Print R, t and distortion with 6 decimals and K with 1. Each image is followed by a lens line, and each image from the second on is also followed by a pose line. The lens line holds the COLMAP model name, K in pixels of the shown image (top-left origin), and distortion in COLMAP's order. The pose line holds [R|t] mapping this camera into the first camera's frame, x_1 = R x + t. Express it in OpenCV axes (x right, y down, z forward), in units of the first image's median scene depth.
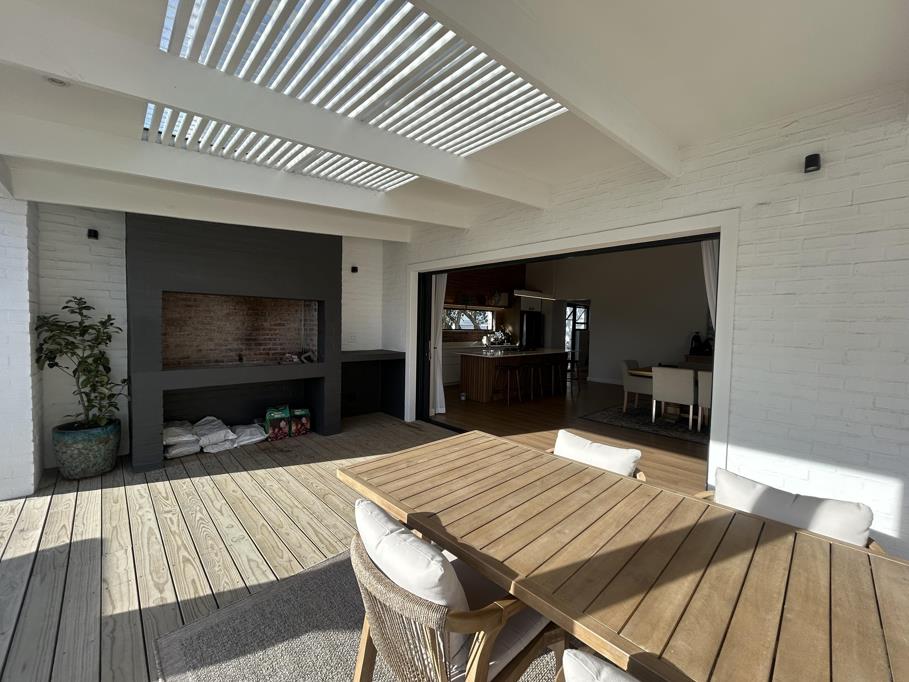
lens RADIAL K [[364.4, 0, 454.5], [0, 364.4, 341.0], [0, 0, 1]] dist [0.000105, -0.000612]
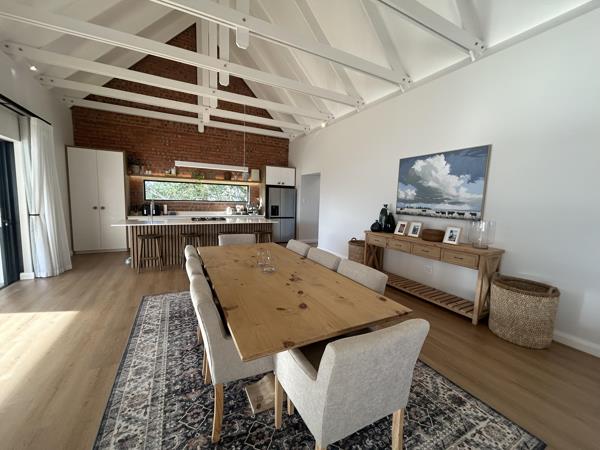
lens RADIAL K [[240.5, 0, 300.0], [0, 240.5, 225.0], [0, 0, 1]] dist [0.000105, -0.000612]
pose [[0.965167, 0.031237, -0.259763, 0.469686], [-0.018519, 0.998513, 0.051264, 0.000863], [0.260978, -0.044668, 0.964311, 0.297314]]
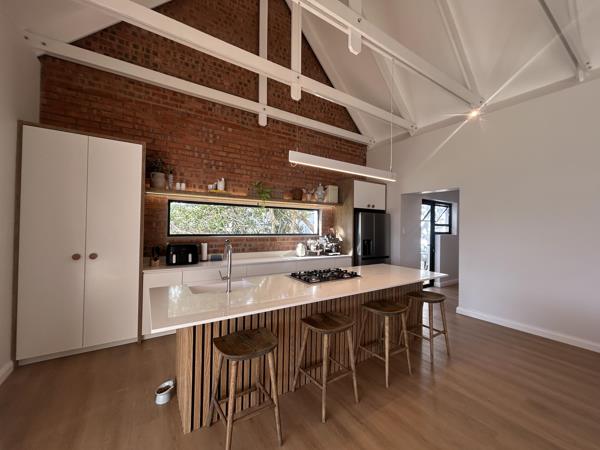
lens RADIAL K [[240.5, 0, 300.0], [0, 240.5, 225.0], [0, 0, 1]] dist [0.000105, -0.000612]
pose [[0.983767, -0.006136, -0.179348, 0.157857], [-0.003867, 0.998458, -0.055371, -0.021514], [0.179411, 0.055166, 0.982226, 0.494072]]
